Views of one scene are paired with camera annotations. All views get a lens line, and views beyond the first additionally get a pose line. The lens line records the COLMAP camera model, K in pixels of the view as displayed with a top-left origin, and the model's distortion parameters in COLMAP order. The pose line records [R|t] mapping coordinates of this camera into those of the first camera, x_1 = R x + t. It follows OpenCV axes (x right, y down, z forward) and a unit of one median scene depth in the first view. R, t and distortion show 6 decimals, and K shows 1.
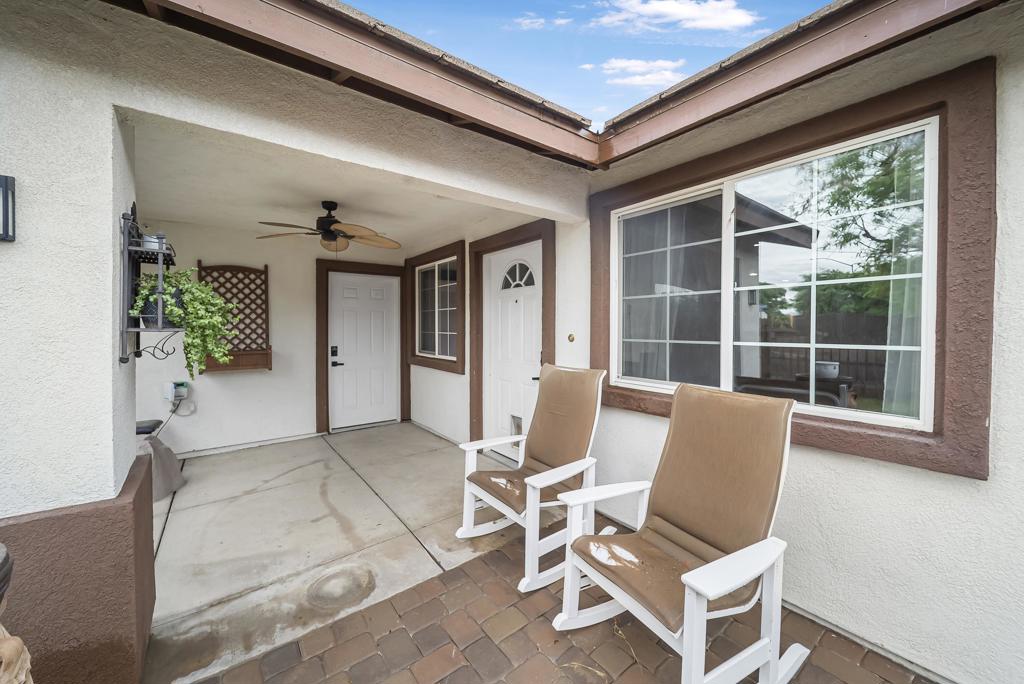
lens RADIAL K [[383.3, 0, 502.3], [0, 383.3, 333.6], [0, 0, 1]] dist [-0.001132, -0.000068]
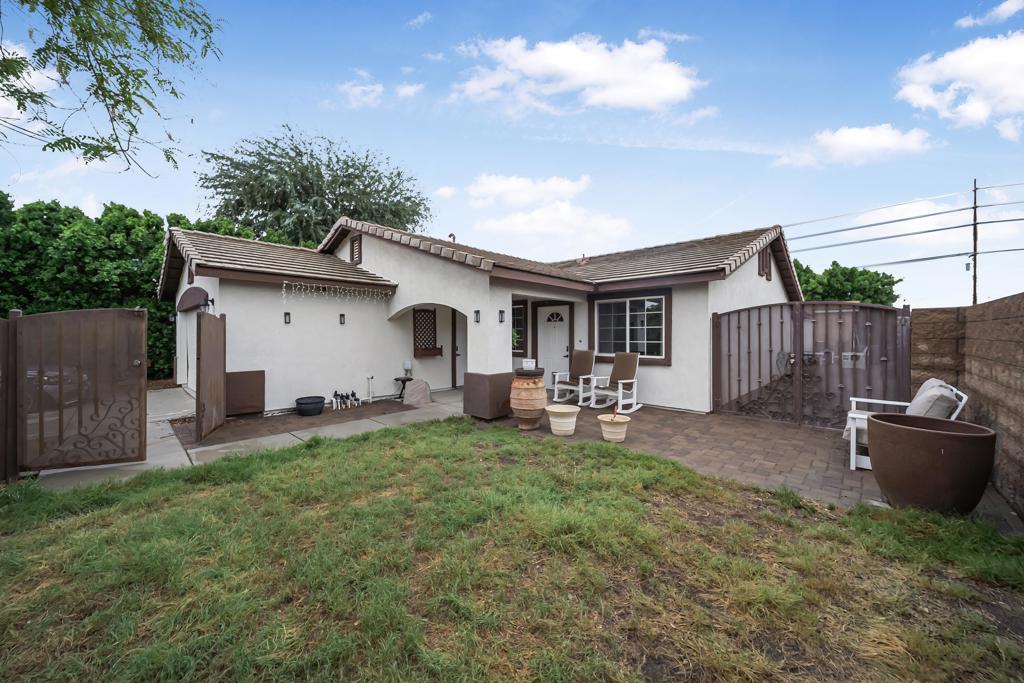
lens RADIAL K [[372.8, 0, 507.1], [0, 372.8, 334.3], [0, 0, 1]] dist [-0.001451, -0.000188]
pose [[0.985824, 0.001595, 0.167775, -0.789082], [0.001959, 0.999777, -0.021018, 0.017297], [-0.167771, 0.021049, 0.985601, -1.589754]]
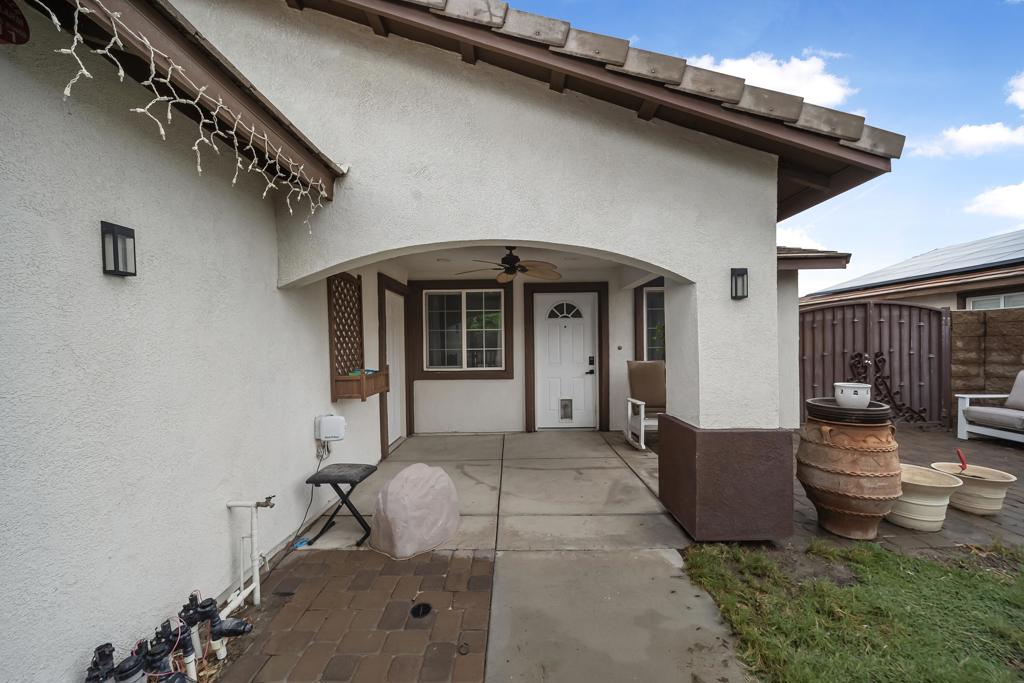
lens RADIAL K [[366.0, 0, 509.8], [0, 366.0, 347.4], [0, 0, 1]] dist [-0.001602, -0.000255]
pose [[0.607432, -0.014963, 0.794231, -1.496779], [0.028898, 0.999577, -0.003270, -0.000115], [-0.793846, 0.024938, 0.607607, 0.298030]]
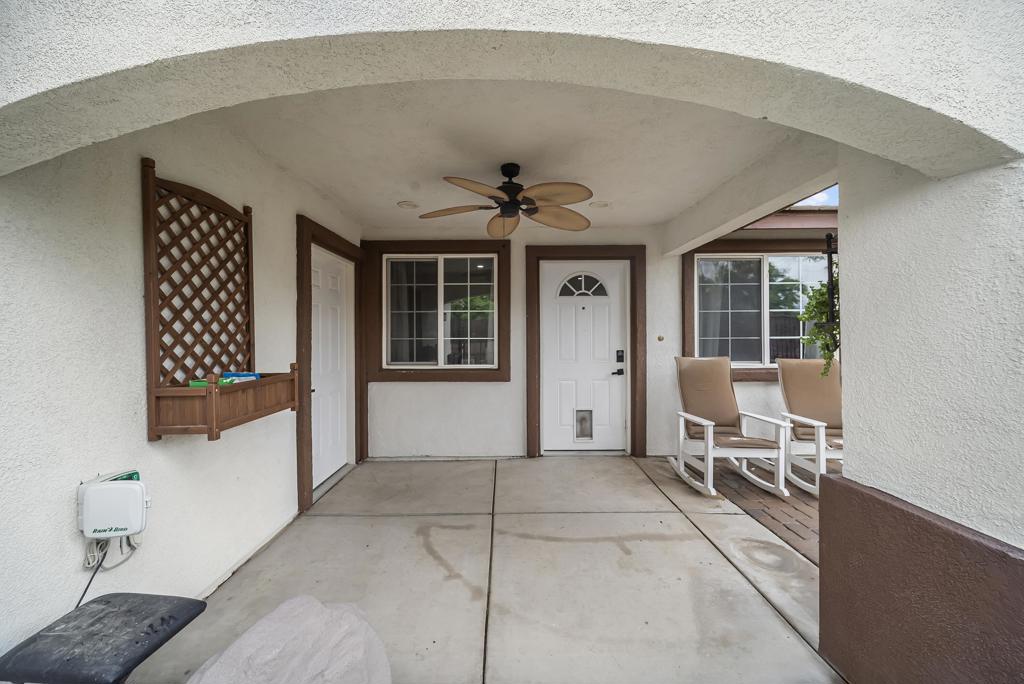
lens RADIAL K [[372.8, 0, 507.1], [0, 372.8, 334.8], [0, 0, 1]] dist [-0.001451, -0.000188]
pose [[0.596412, -0.001574, 0.802677, -1.120959], [0.020651, 0.999697, -0.013384, 0.005505], [-0.802413, 0.024559, 0.596264, 0.599986]]
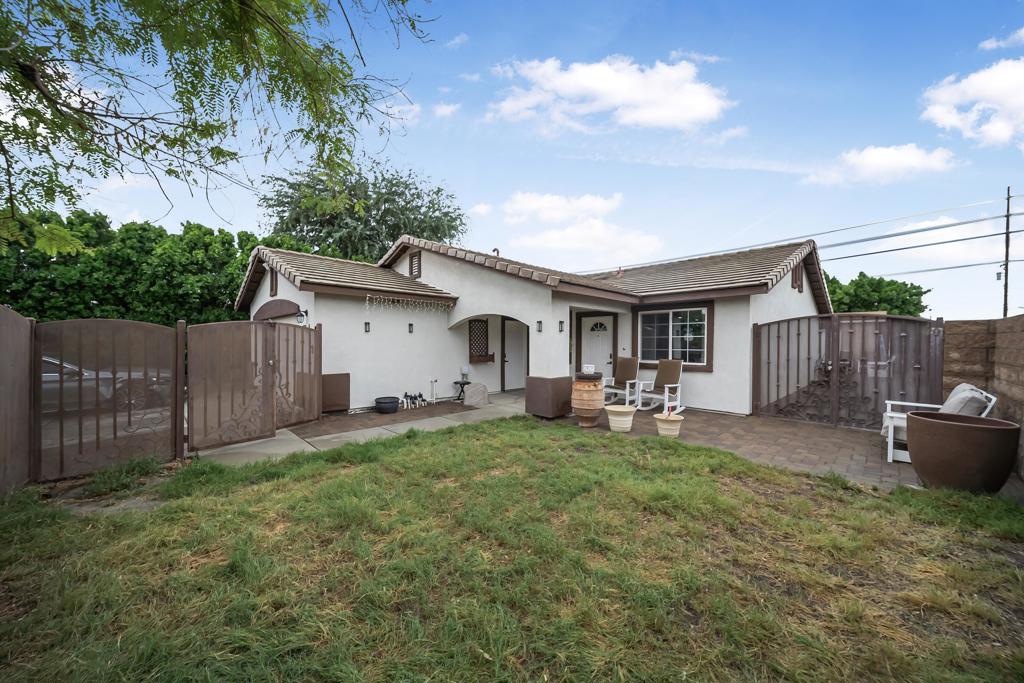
lens RADIAL K [[366.0, 0, 509.8], [0, 366.0, 347.4], [0, 0, 1]] dist [-0.001602, -0.000255]
pose [[0.991292, 0.004148, 0.131619, -1.074736], [-0.003142, 0.999964, -0.007847, 0.023142], [-0.131647, 0.007365, 0.991269, -1.748486]]
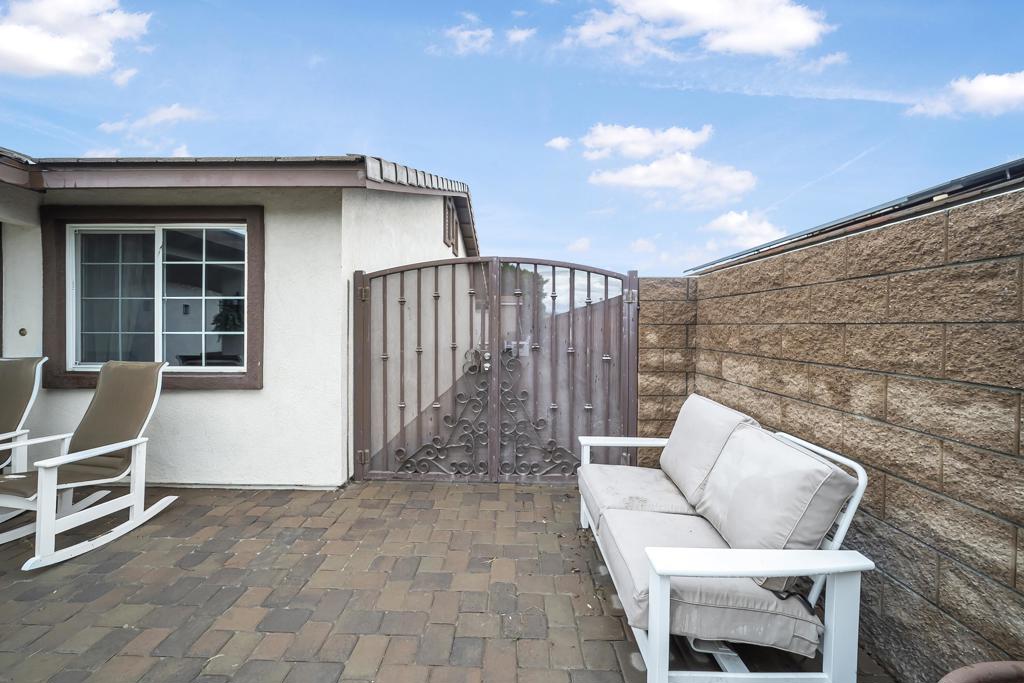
lens RADIAL K [[372.8, 0, 507.1], [0, 372.8, 334.3], [0, 0, 1]] dist [-0.001451, -0.000188]
pose [[0.611363, -0.009749, 0.791291, 0.169573], [0.009469, 0.999943, 0.005003, 0.023454], [-0.791294, 0.004434, 0.611420, -0.647404]]
